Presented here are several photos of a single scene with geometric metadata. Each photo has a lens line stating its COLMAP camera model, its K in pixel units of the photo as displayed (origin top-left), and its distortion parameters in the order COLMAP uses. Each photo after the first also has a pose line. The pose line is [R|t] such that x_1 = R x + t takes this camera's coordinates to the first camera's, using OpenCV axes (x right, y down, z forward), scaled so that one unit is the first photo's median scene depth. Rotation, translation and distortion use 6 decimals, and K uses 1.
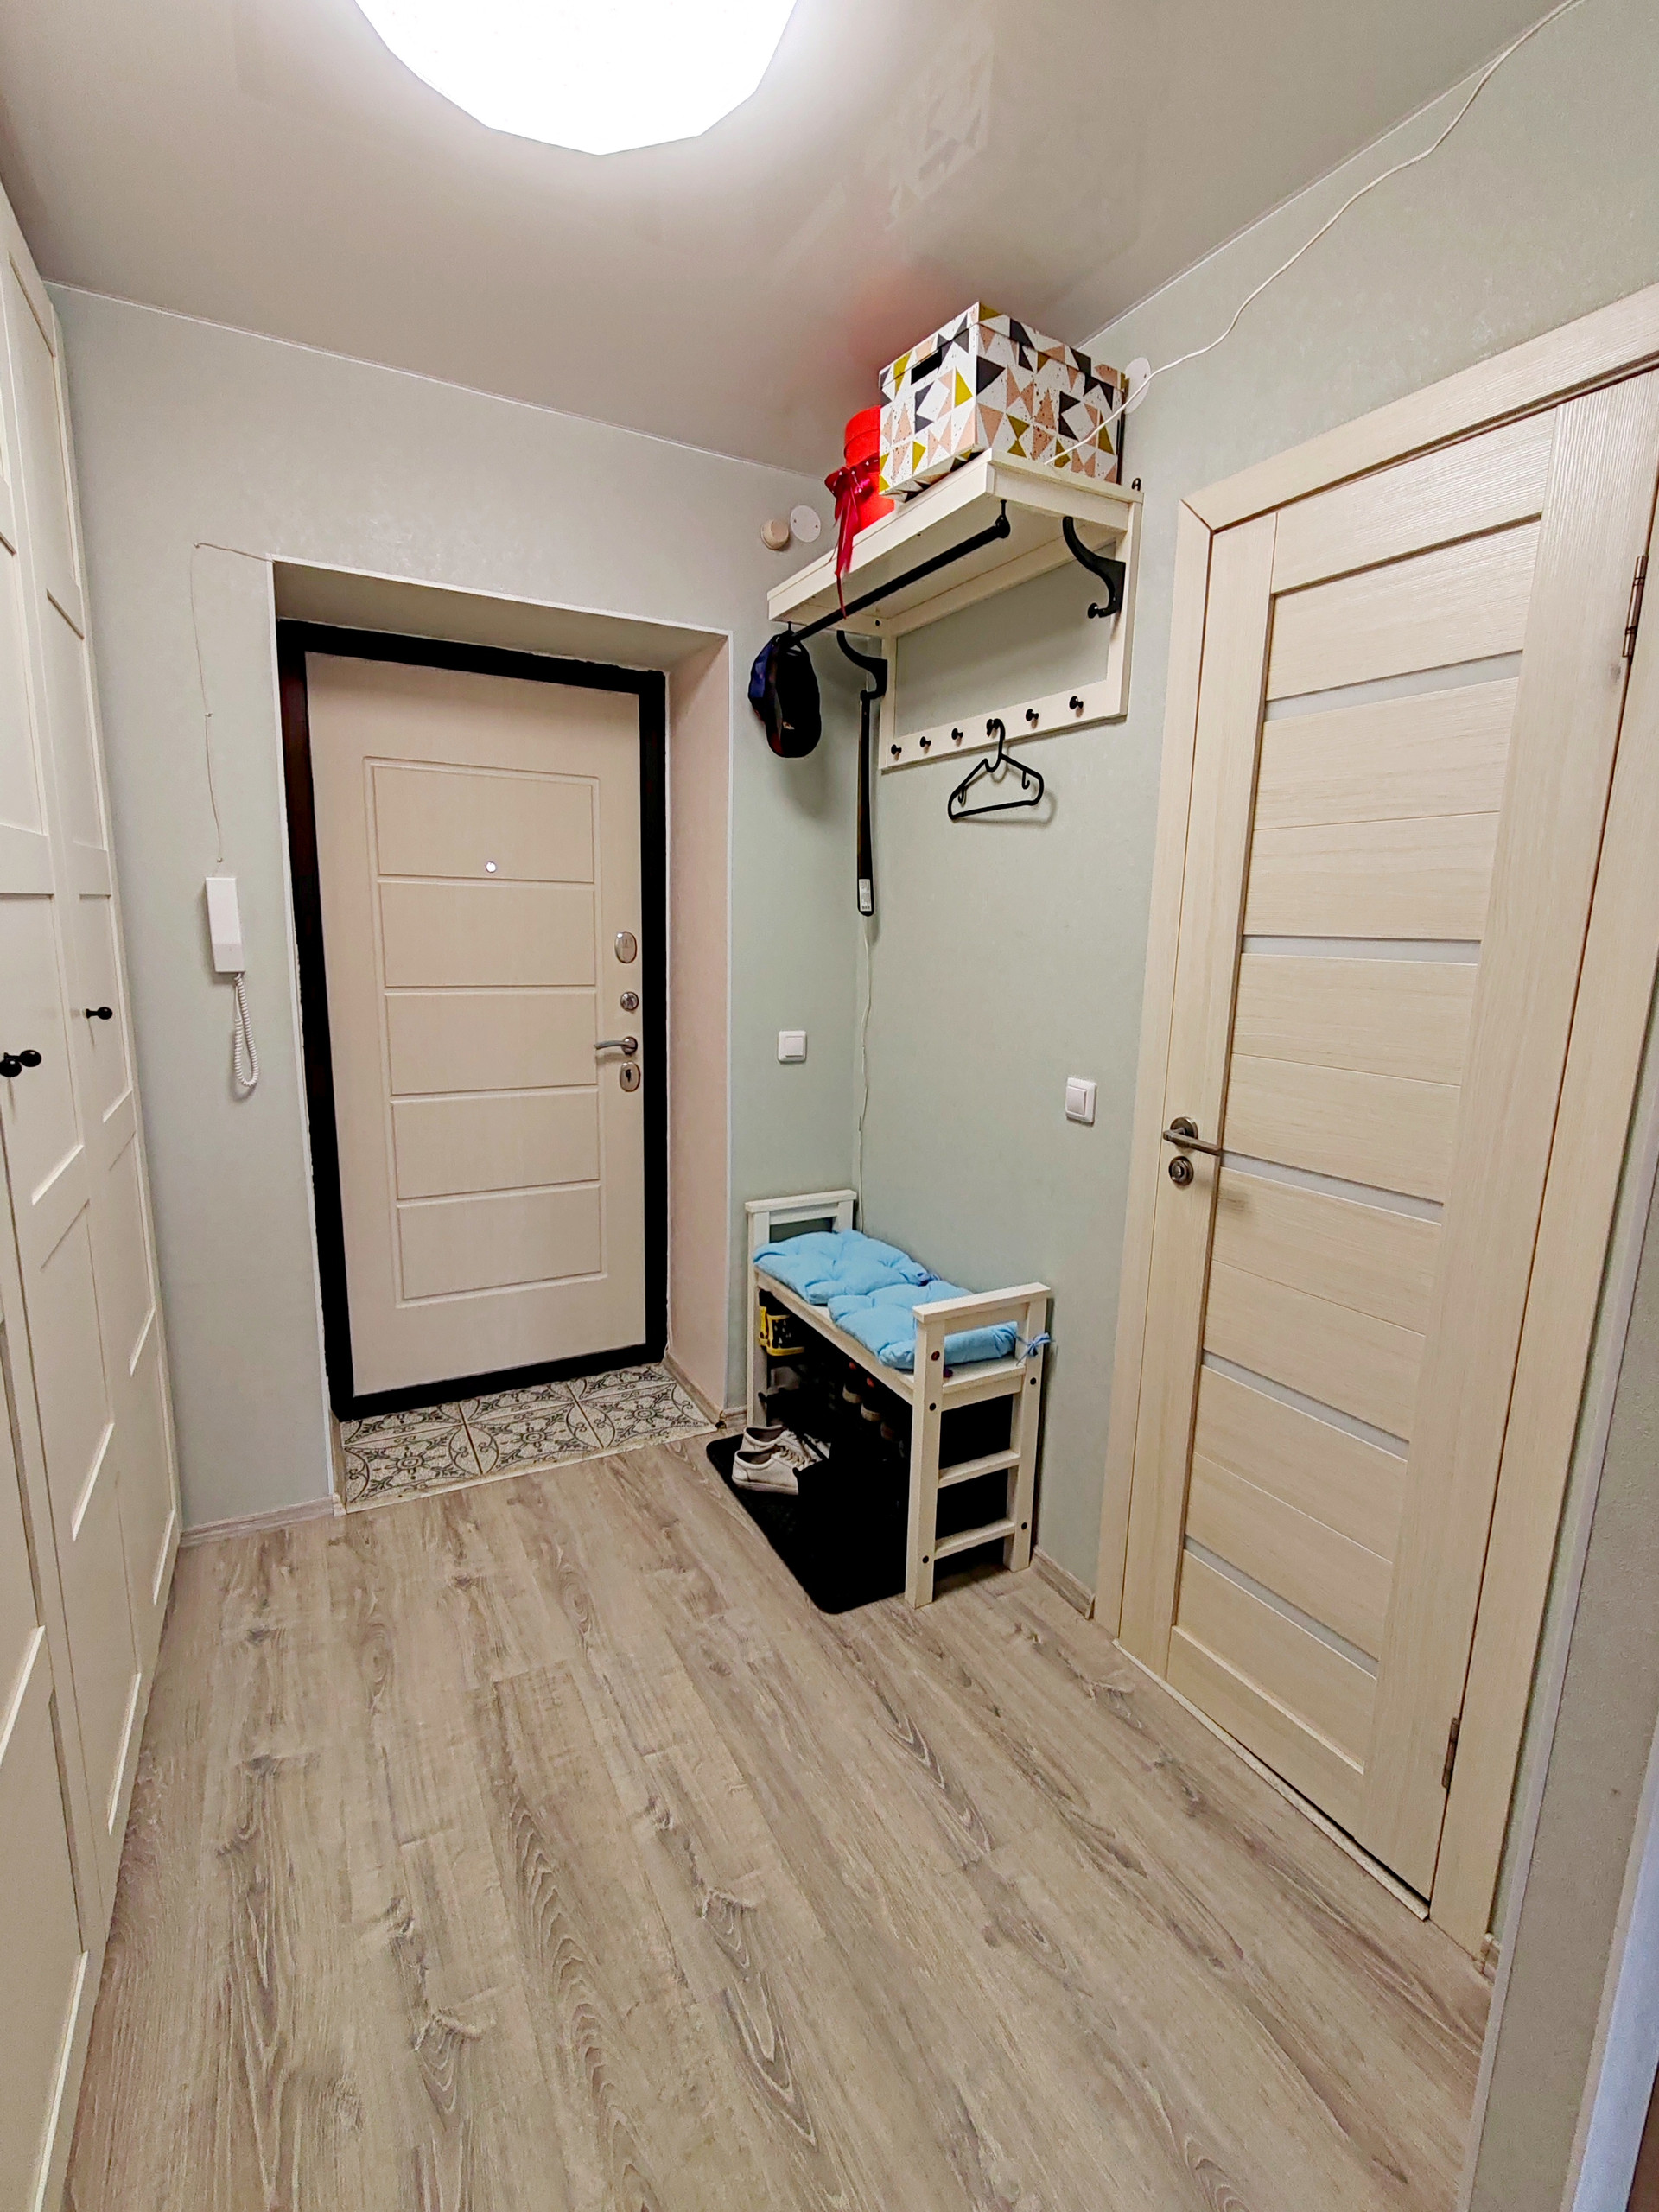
lens RADIAL K [[1006.4, 0, 823.2], [0, 1006.4, 1108.5], [0, 0, 1]] dist [-0.002122, 0.001087]
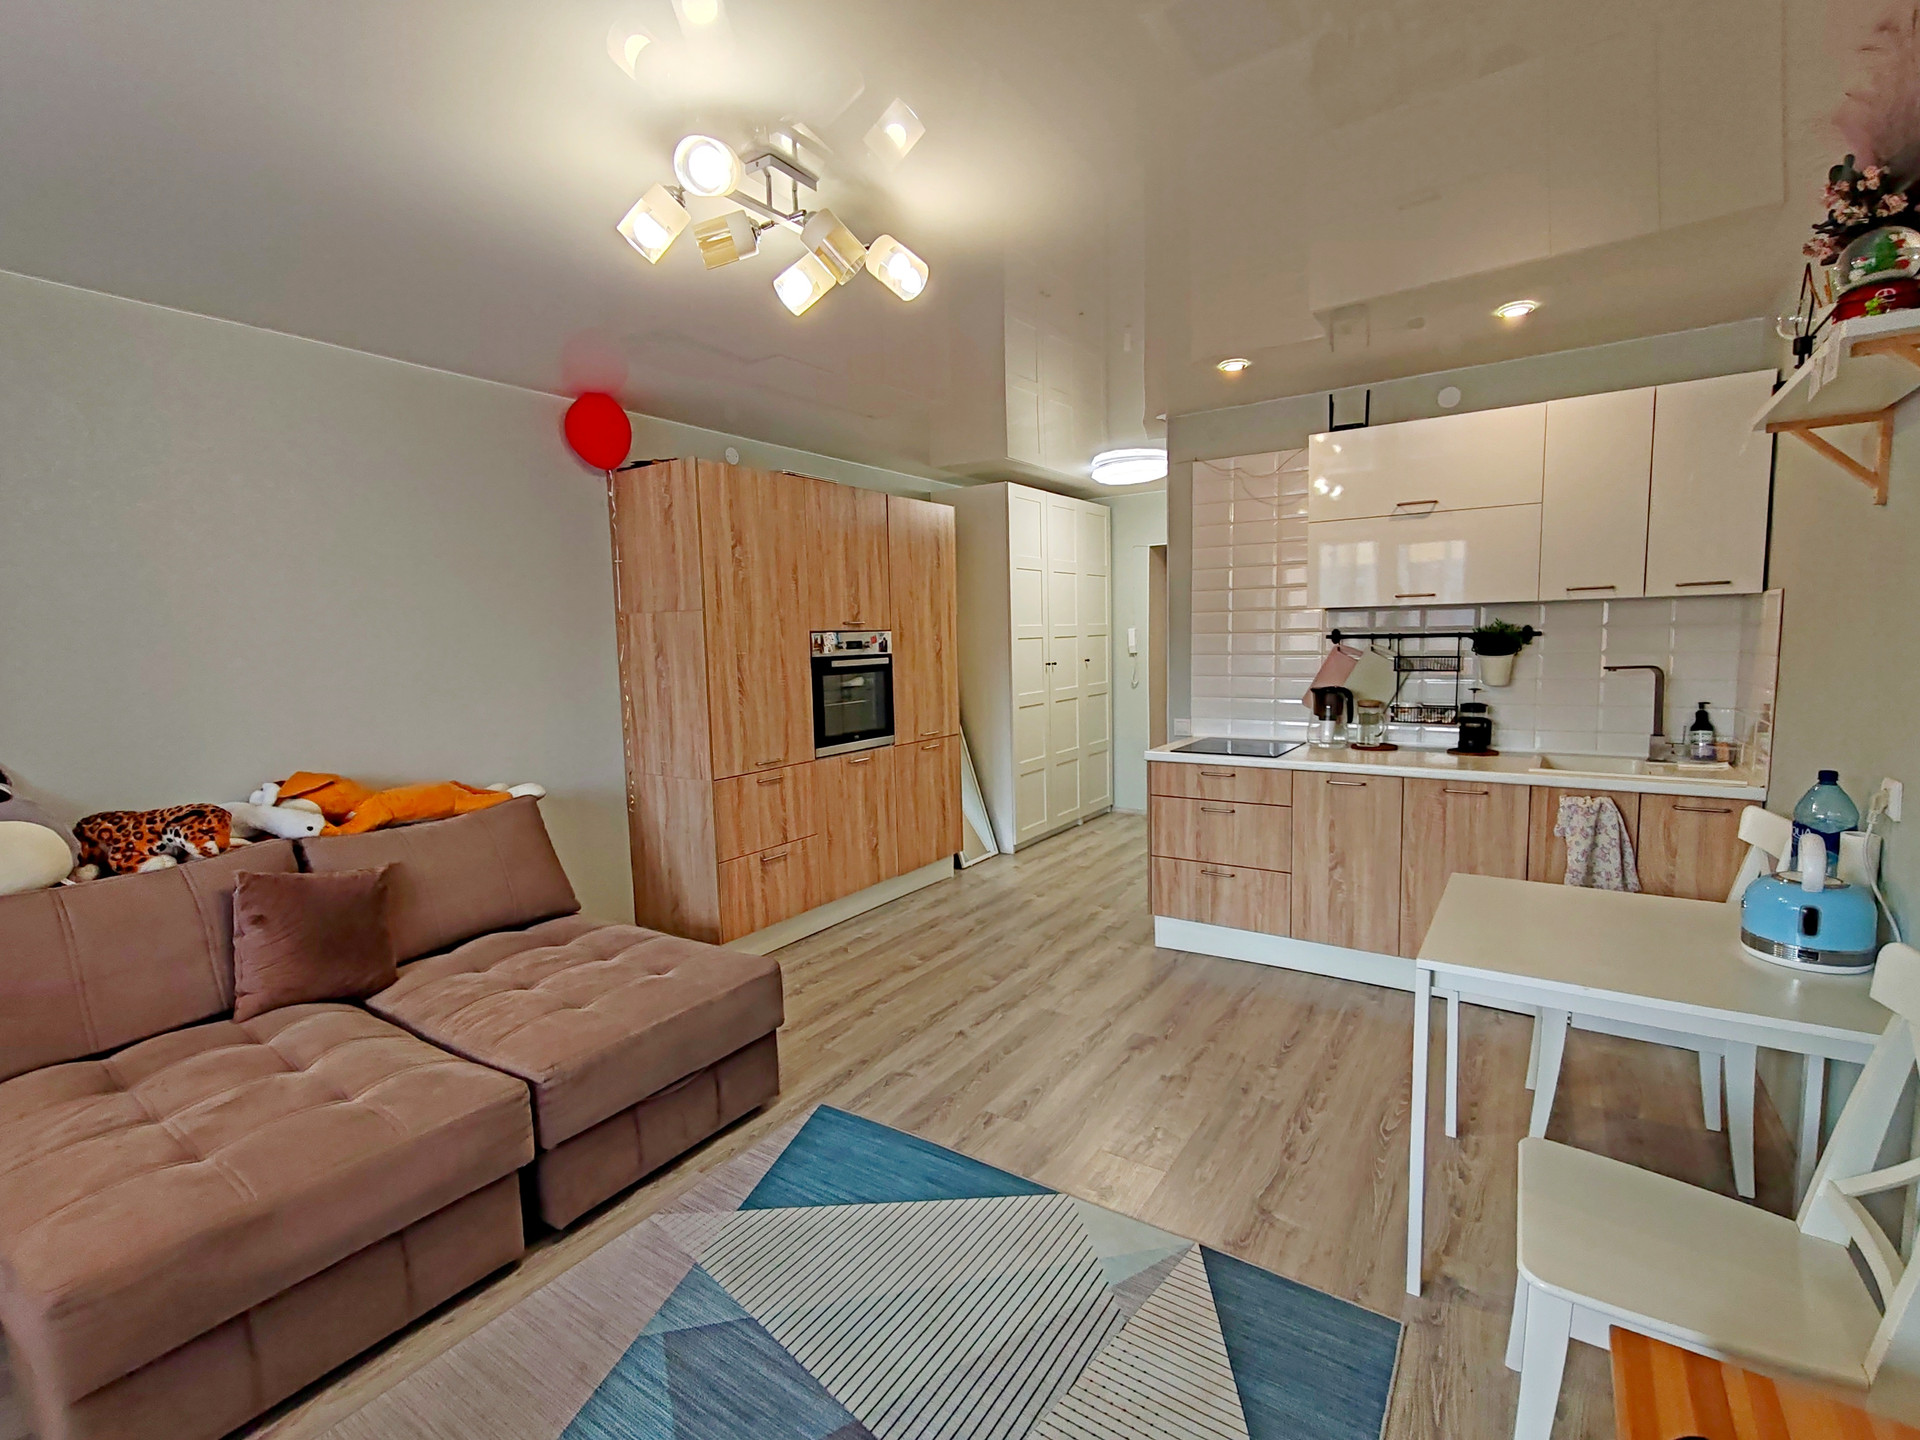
lens RADIAL K [[873.6, 0, 958.1], [0, 873.6, 723.7], [0, 0, 1]] dist [-0.002122, 0.001087]
pose [[0.469701, 0.052278, -0.881276, 2.717727], [-0.123229, 0.992355, -0.006811, 0.309318], [0.874183, 0.111798, 0.472553, -1.477450]]
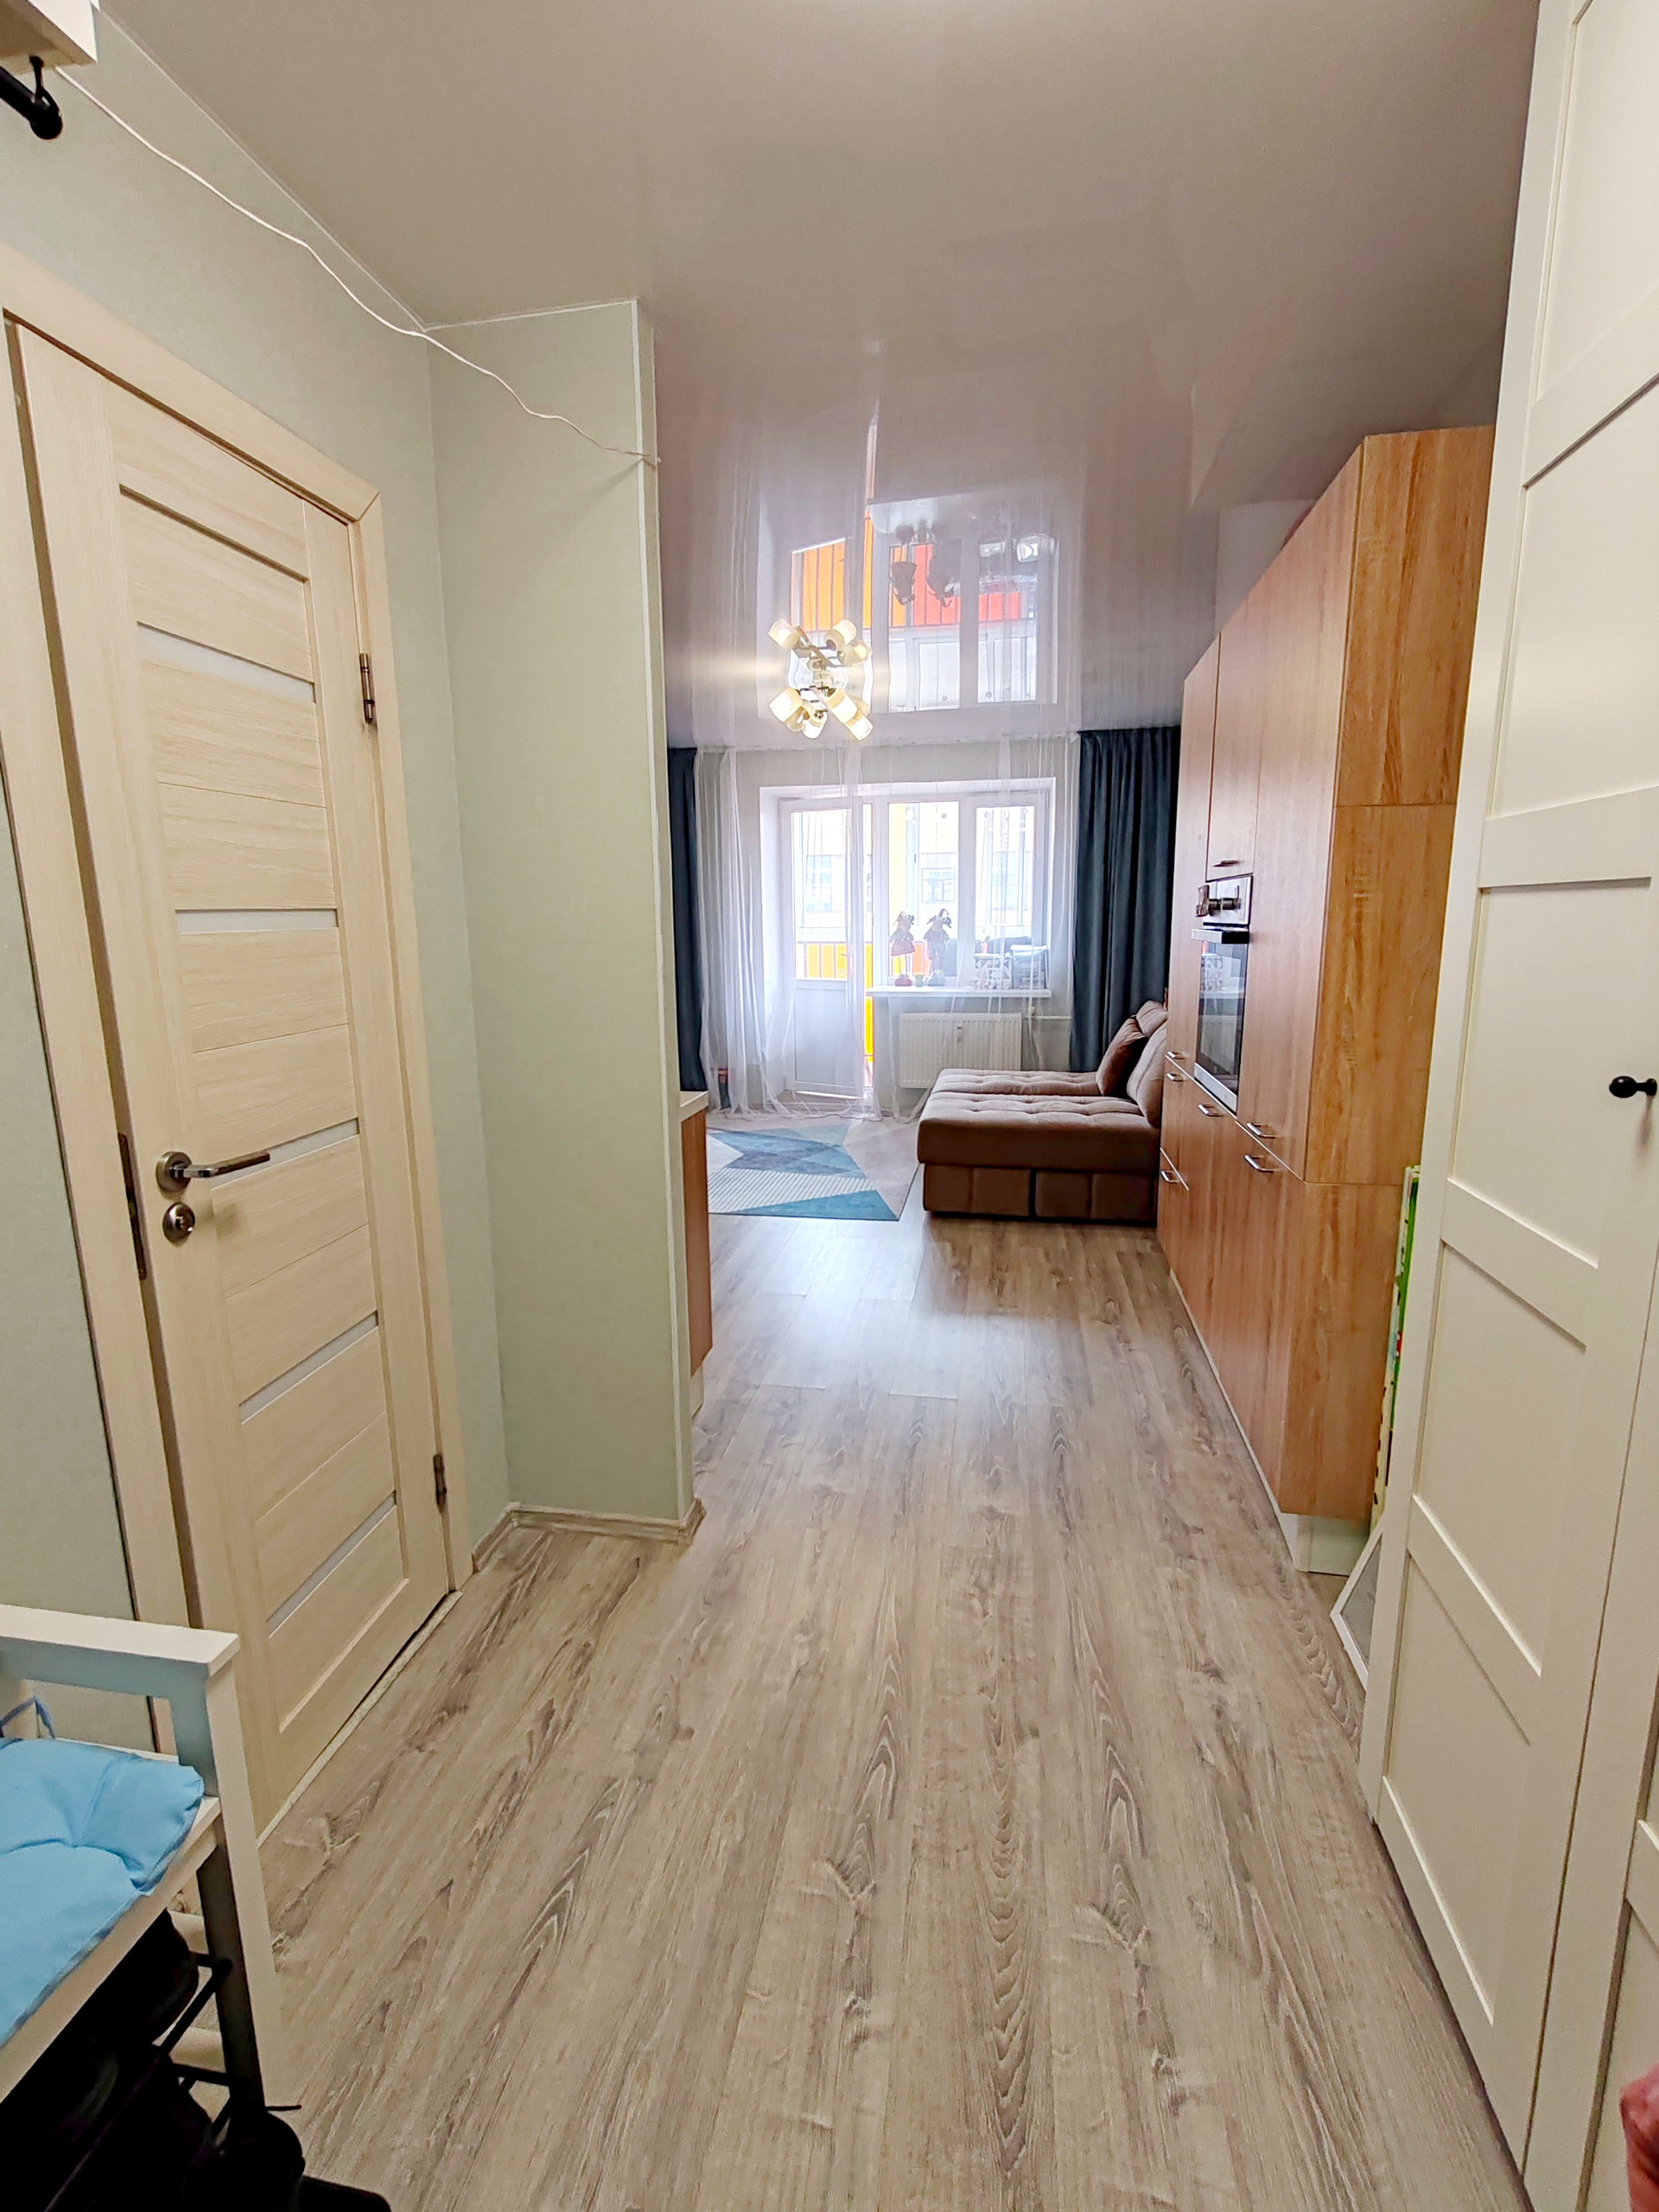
lens RADIAL K [[1006.4, 0, 819.0], [0, 1006.4, 1100.0], [0, 0, 1]] dist [-0.002122, 0.001087]
pose [[-0.787068, -0.130182, 0.602974, -0.560046], [0.103244, 0.935890, 0.336823, -0.277928], [-0.608166, 0.327356, -0.723168, 1.436391]]
